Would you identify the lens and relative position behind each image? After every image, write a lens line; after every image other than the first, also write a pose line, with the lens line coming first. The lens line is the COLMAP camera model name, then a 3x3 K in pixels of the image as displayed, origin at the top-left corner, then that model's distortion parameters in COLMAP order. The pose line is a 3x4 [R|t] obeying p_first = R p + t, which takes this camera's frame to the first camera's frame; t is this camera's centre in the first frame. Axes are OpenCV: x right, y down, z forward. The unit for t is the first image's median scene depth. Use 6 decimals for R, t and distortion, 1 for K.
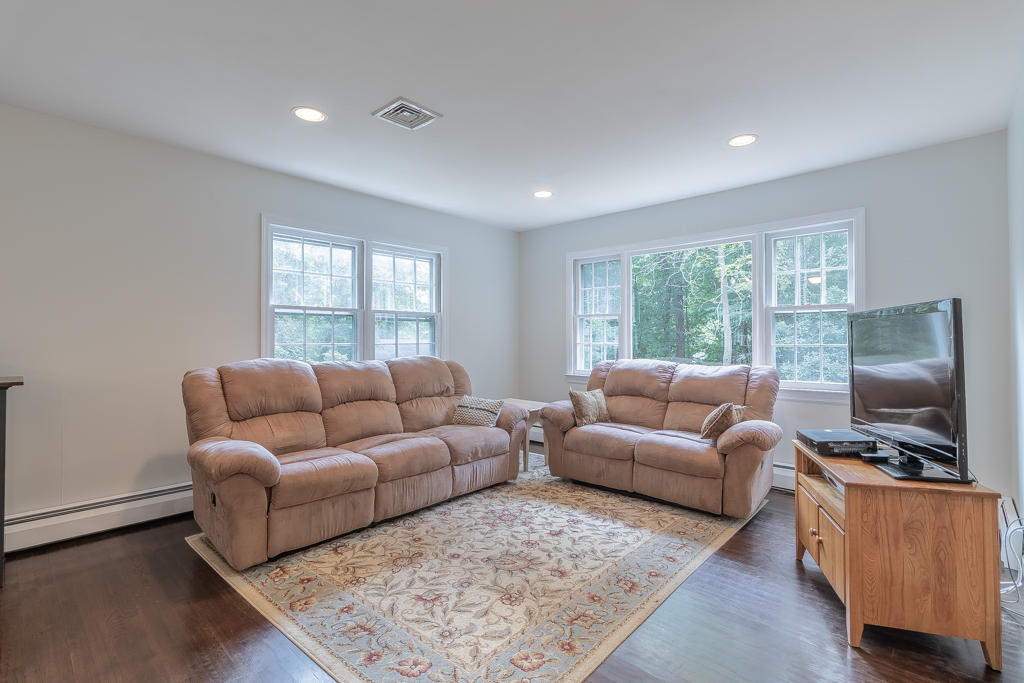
lens RADIAL K [[475.3, 0, 512.0], [0, 475.3, 341.5], [0, 0, 1]] dist [0.001939, 0.000327]
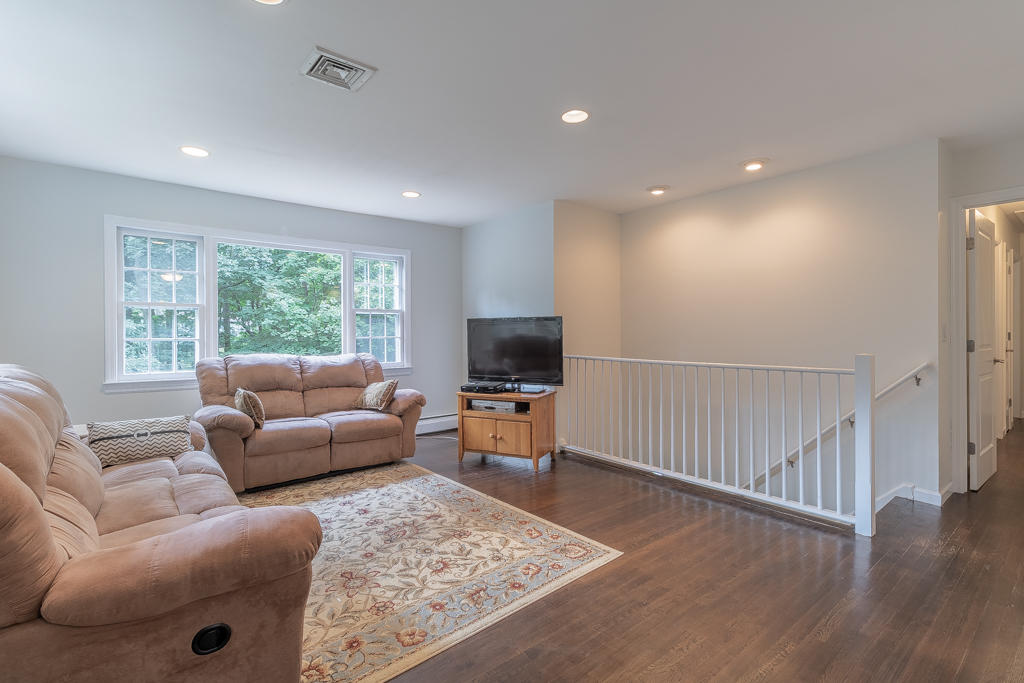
lens RADIAL K [[495.6, 0, 506.7], [0, 495.6, 336.6], [0, 0, 1]] dist [-0.002168, 0.000186]
pose [[0.124310, -0.007860, 0.992212, -1.043792], [0.009909, 0.999929, 0.006679, 0.001043], [-0.992194, 0.009002, 0.124379, 0.567375]]
